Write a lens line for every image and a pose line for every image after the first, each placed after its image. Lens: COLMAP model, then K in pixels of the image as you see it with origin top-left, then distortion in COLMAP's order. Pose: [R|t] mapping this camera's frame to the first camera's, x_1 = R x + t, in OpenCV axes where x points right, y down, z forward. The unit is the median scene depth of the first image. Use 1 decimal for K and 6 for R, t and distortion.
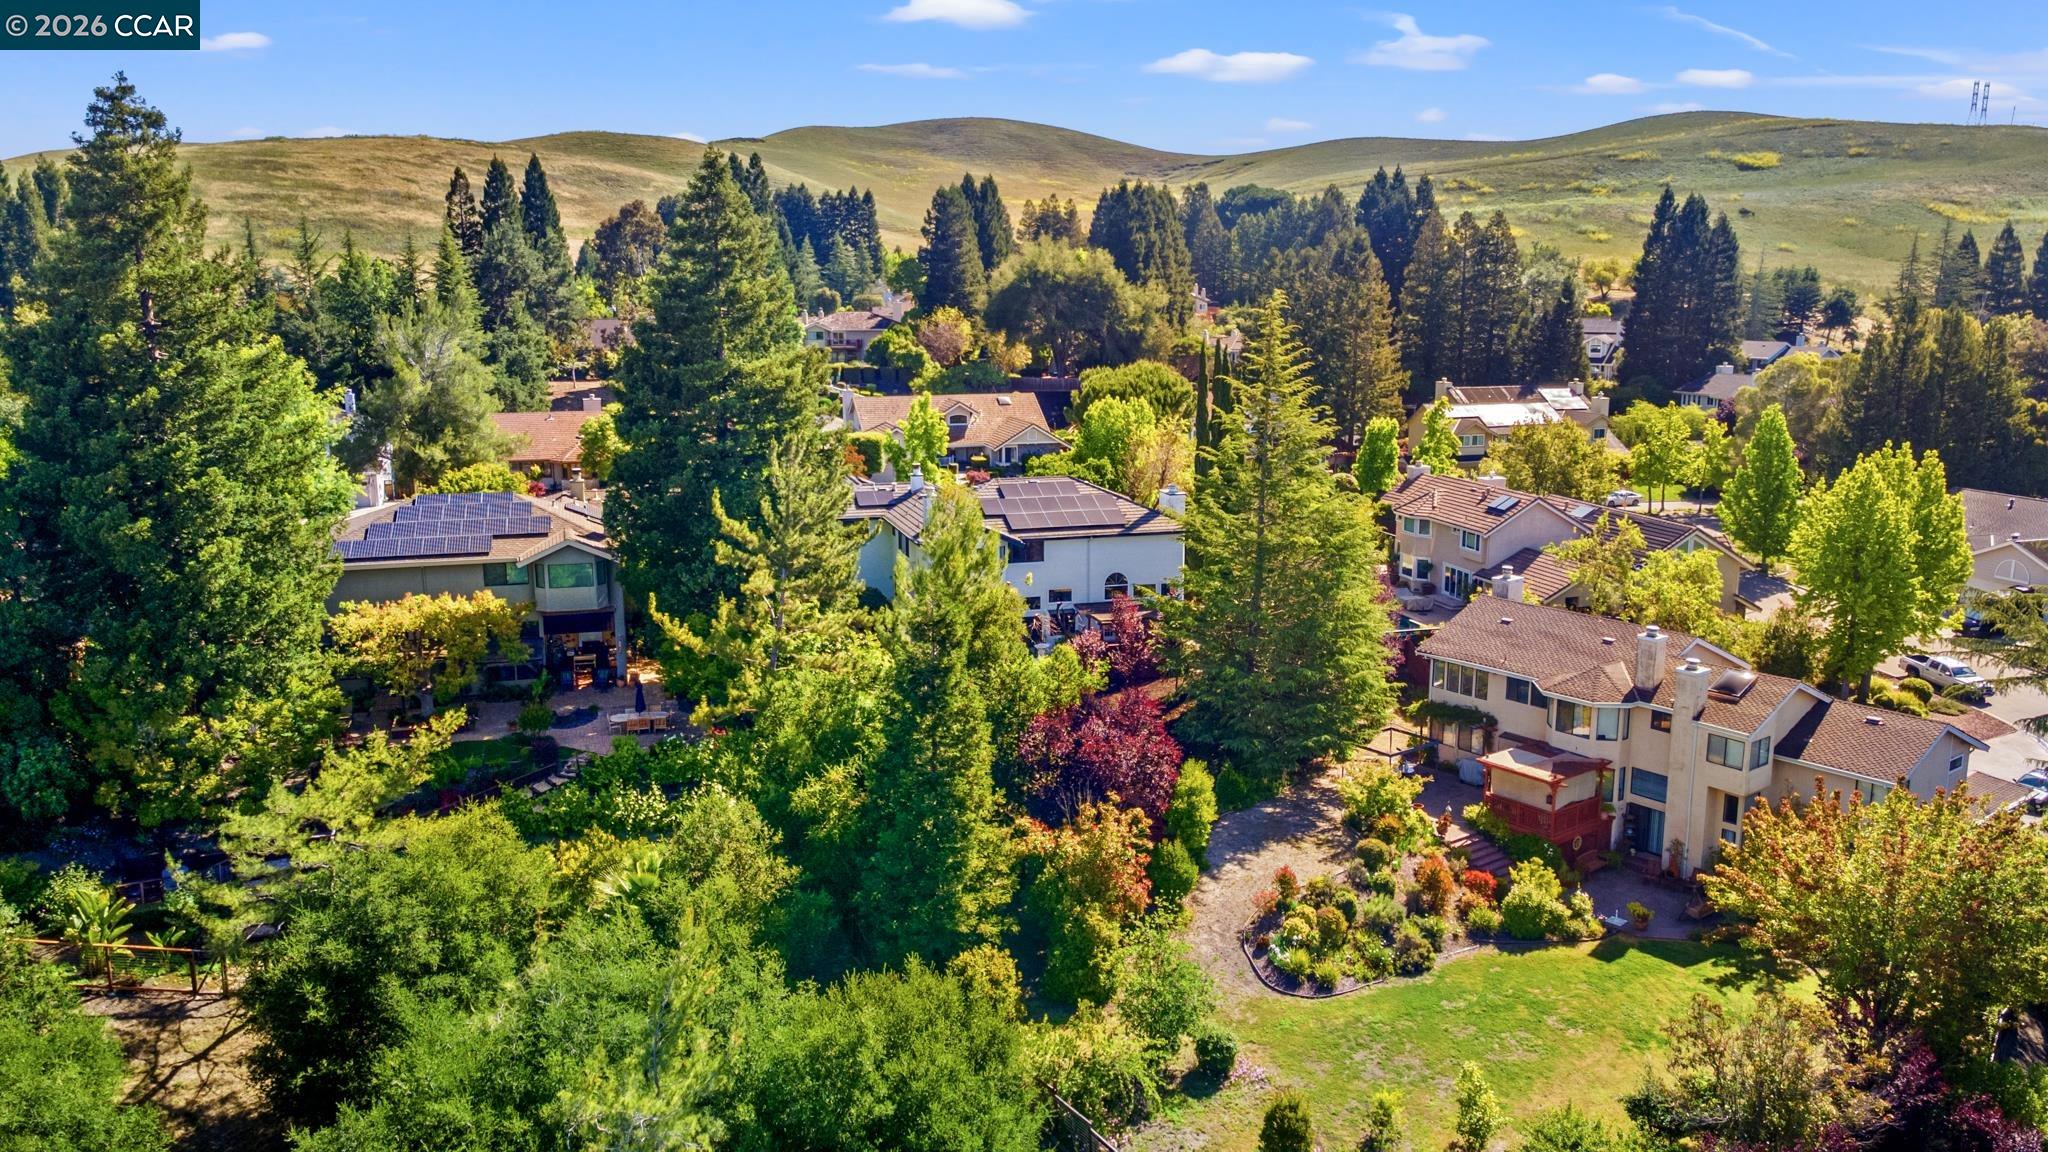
lens RADIAL K [[1513.1, 0, 1023.1], [0, 1513.1, 576.2], [0, 0, 1]] dist [0.015378, 0.007343]
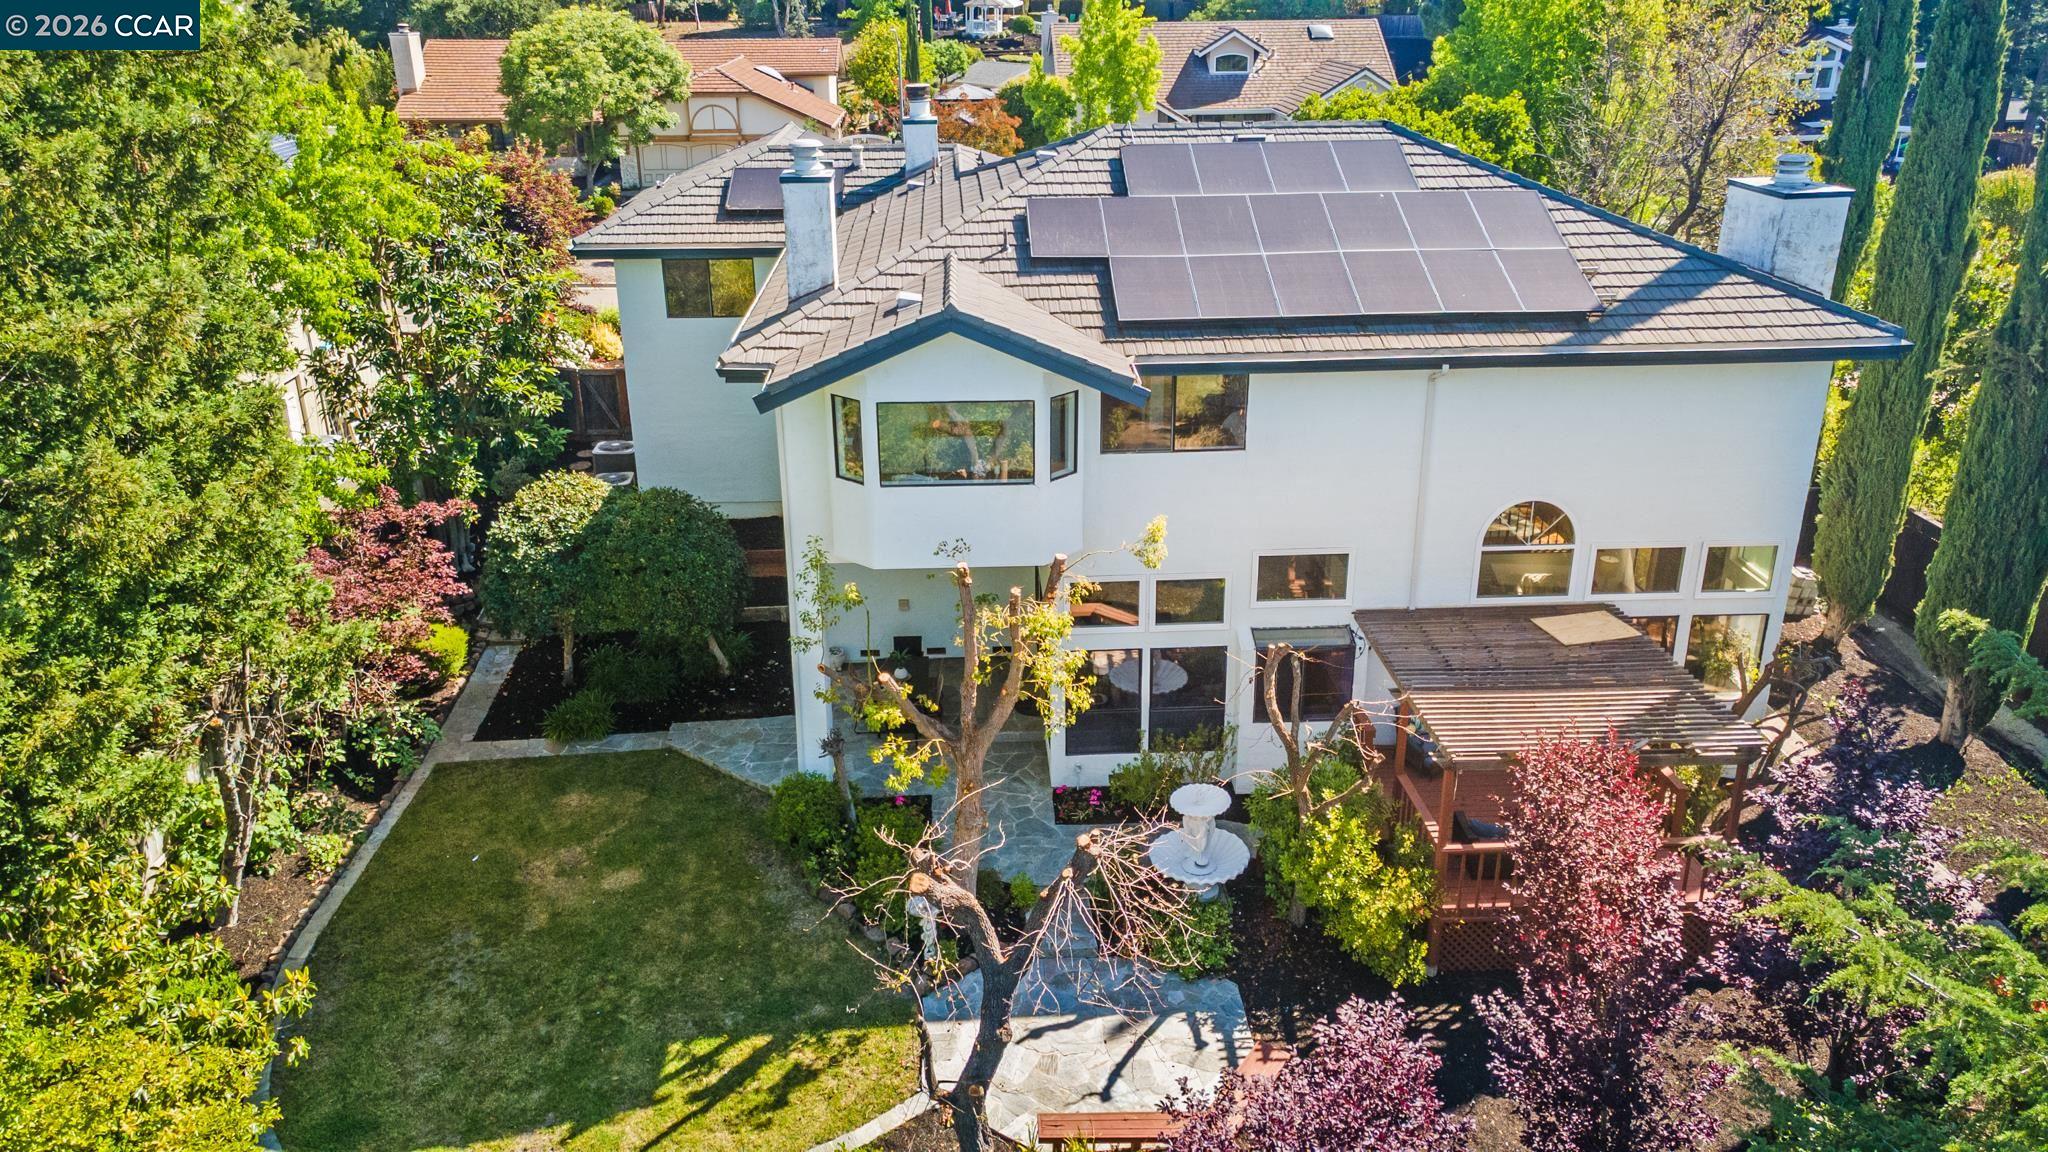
lens RADIAL K [[1513.1, 0, 1023.3], [0, 1513.1, 575.6], [0, 0, 1]] dist [0.015378, 0.007343]
pose [[0.972804, 0.079837, -0.217434, 0.033883], [-0.038639, 0.981502, 0.187512, -0.034939], [0.228383, -0.174011, 0.957894, 0.721824]]
